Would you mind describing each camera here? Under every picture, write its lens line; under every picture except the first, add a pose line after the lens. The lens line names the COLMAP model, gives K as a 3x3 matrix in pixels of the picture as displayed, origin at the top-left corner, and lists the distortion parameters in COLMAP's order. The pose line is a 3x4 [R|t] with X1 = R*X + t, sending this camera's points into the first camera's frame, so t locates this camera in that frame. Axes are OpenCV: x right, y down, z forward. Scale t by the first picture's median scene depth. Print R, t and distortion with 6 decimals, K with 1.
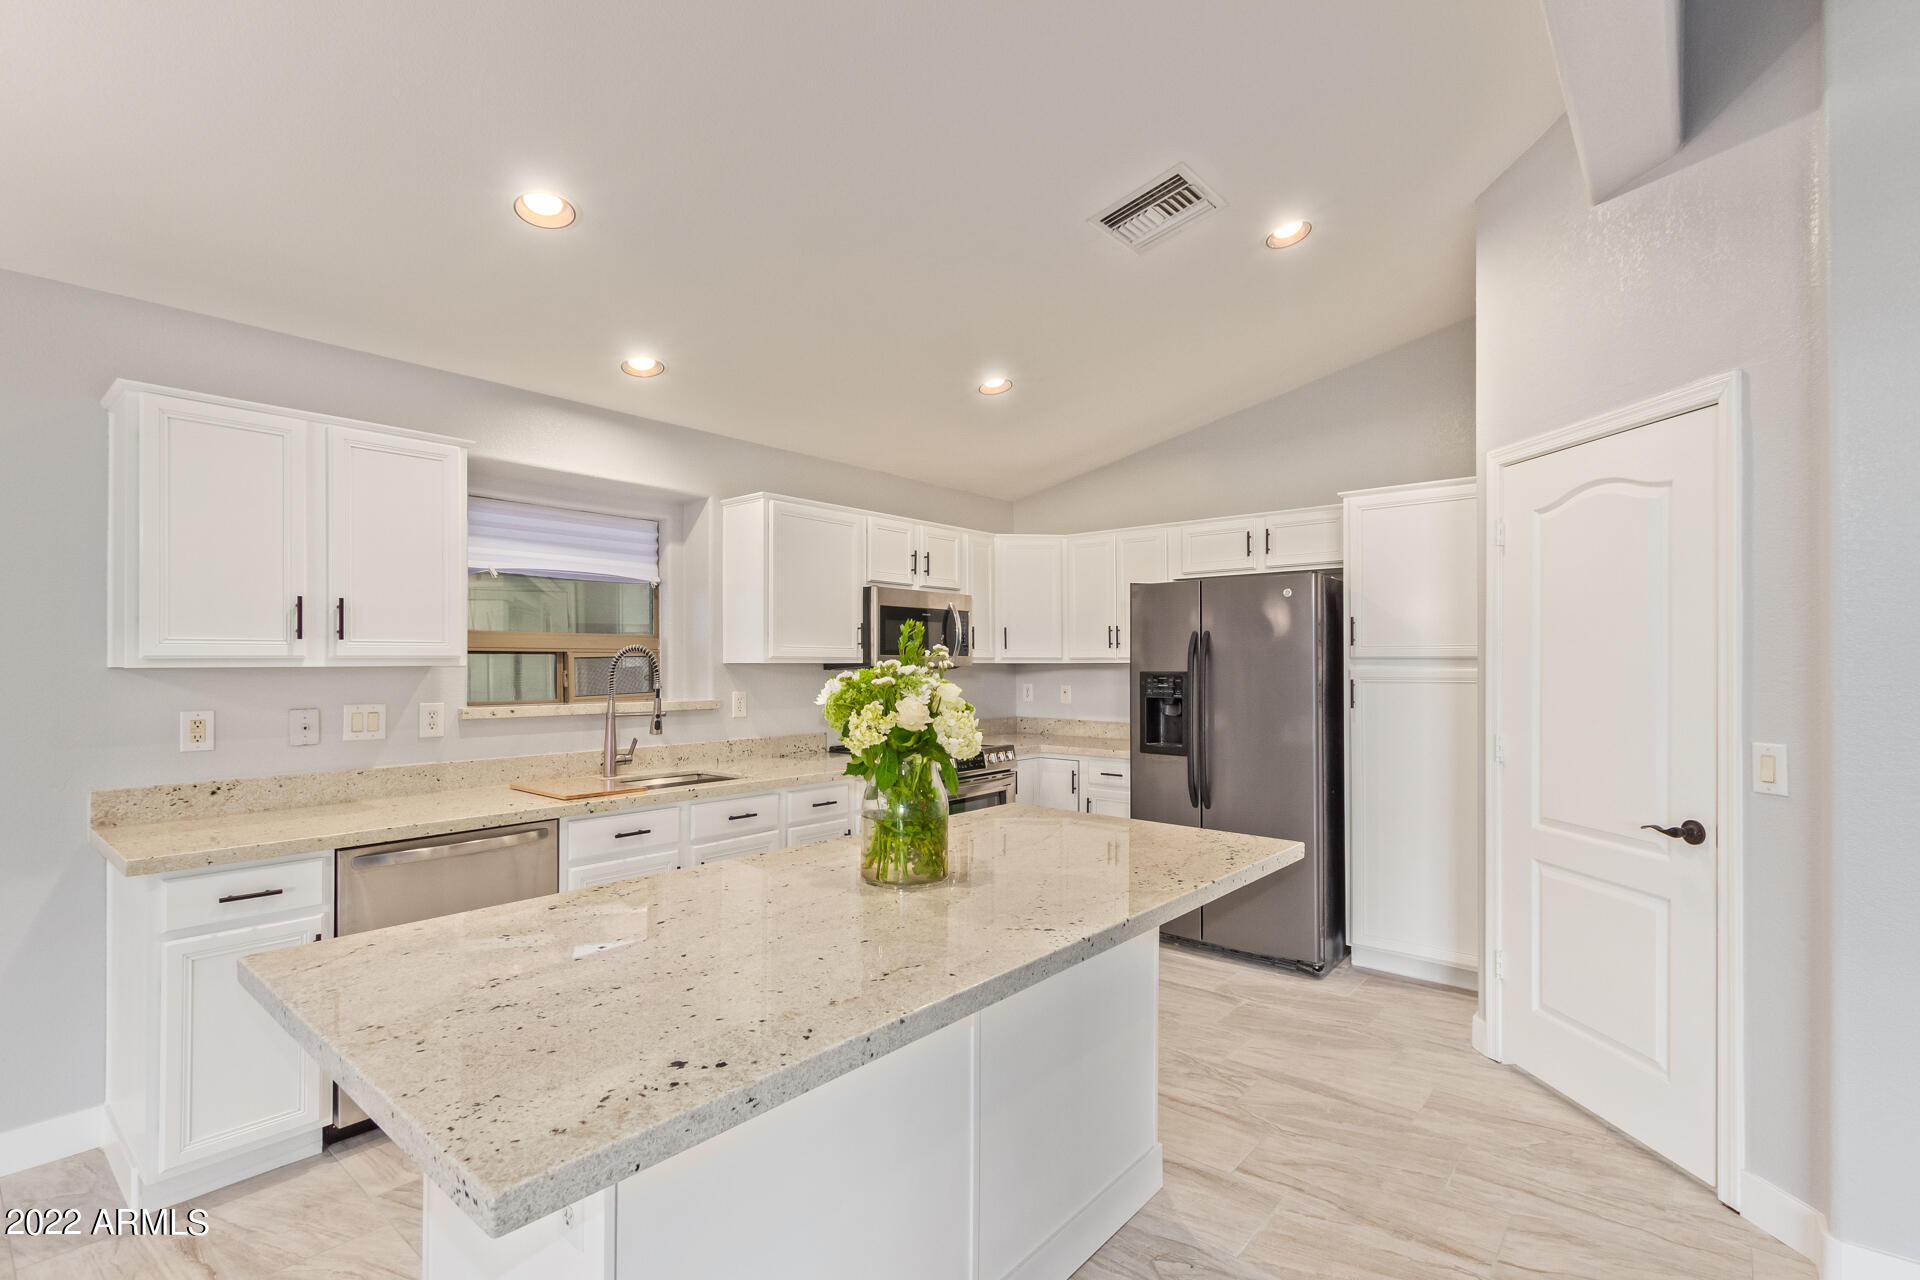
lens RADIAL K [[884.7, 0, 953.9], [0, 884.7, 654.3], [0, 0, 1]] dist [0.012749, -0.004401]
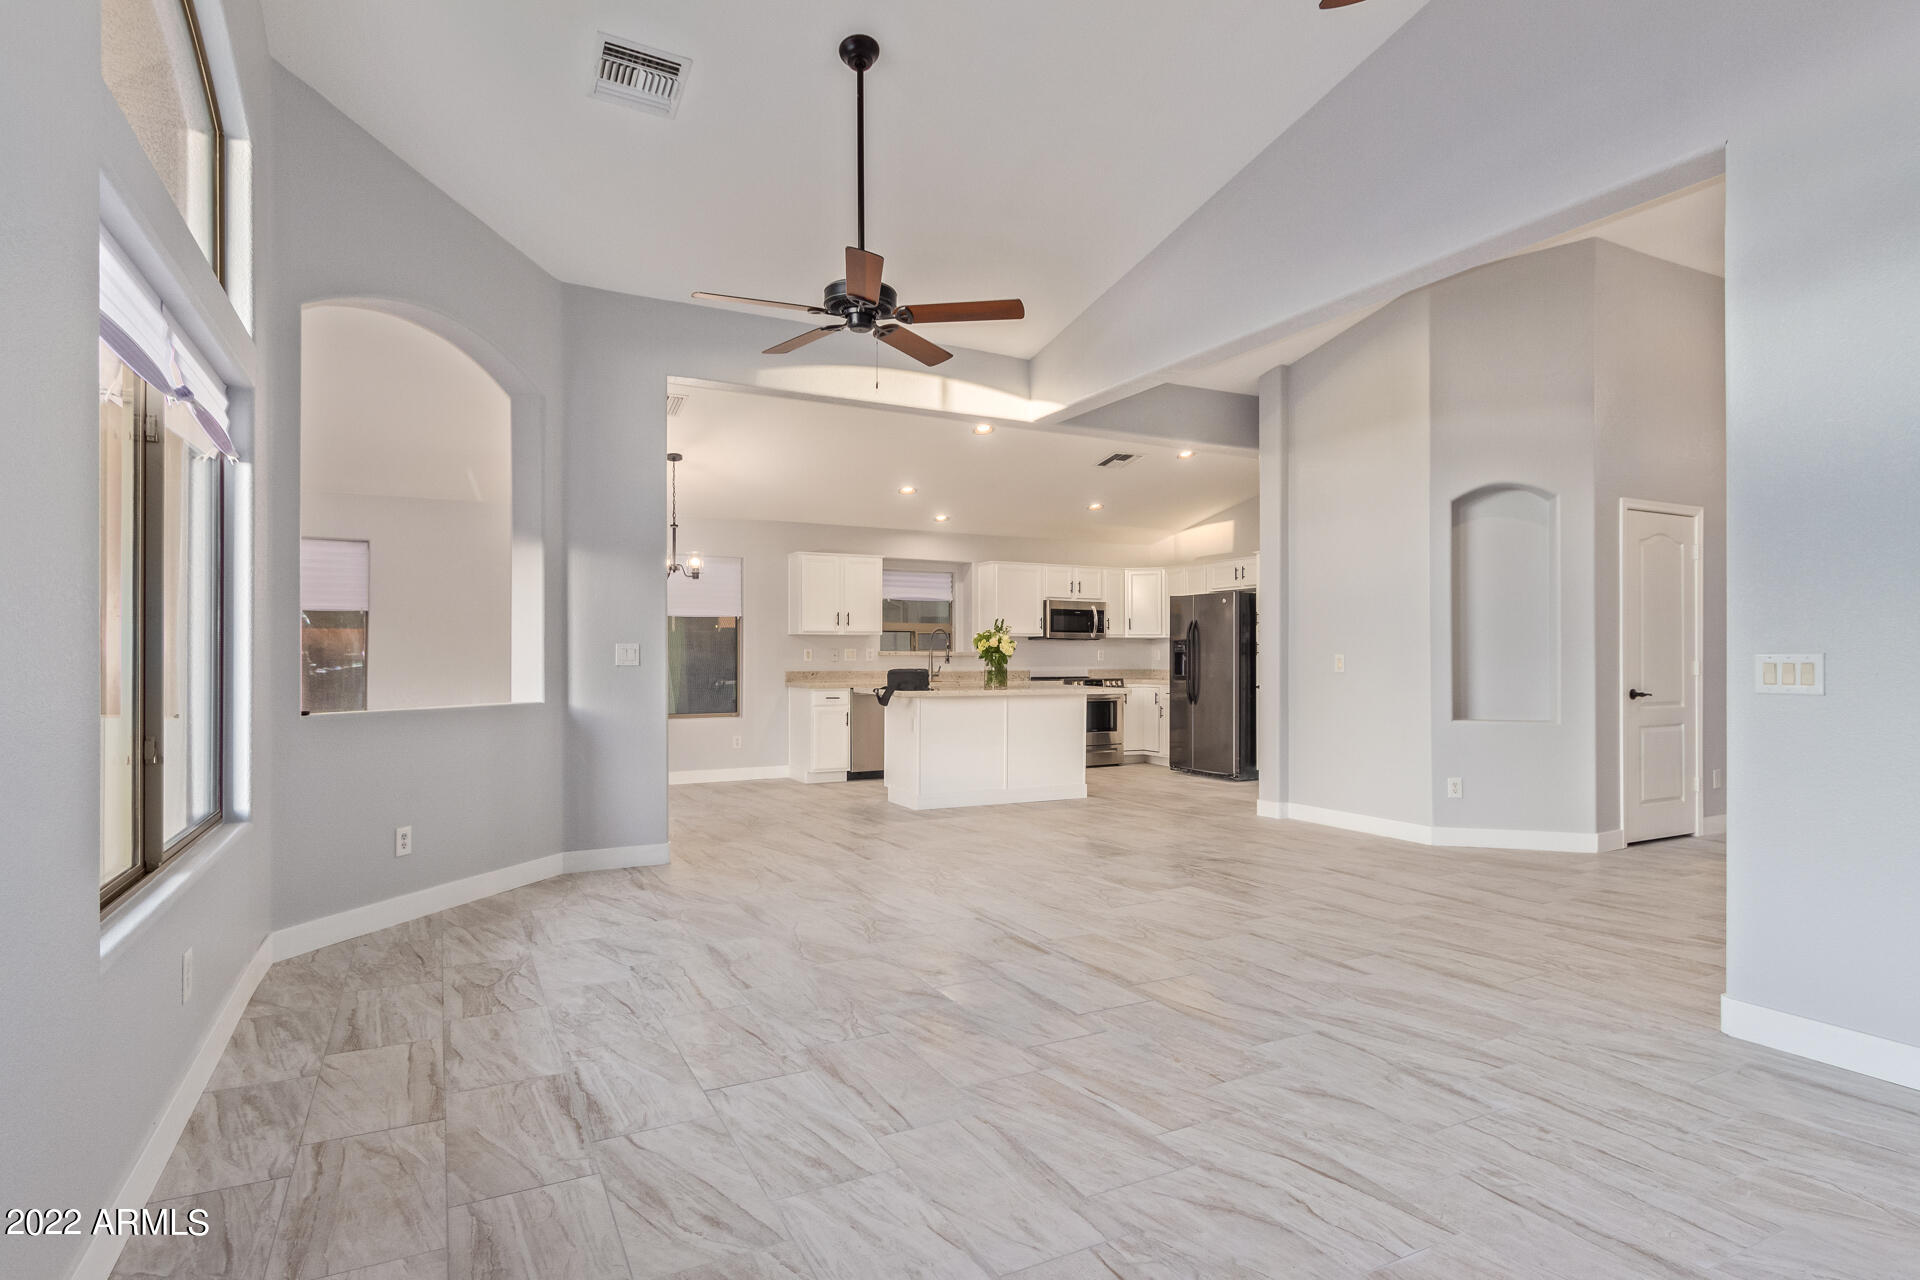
lens RADIAL K [[1028.6, 0, 969.4], [0, 1028.6, 649.6], [0, 0, 1]] dist [0.003508, 0.000317]
pose [[0.932875, -0.000241, -0.360201, 0.651680], [0.000307, 1.000000, 0.000128, 0.043463], [0.360201, -0.000230, 0.932875, -1.428733]]
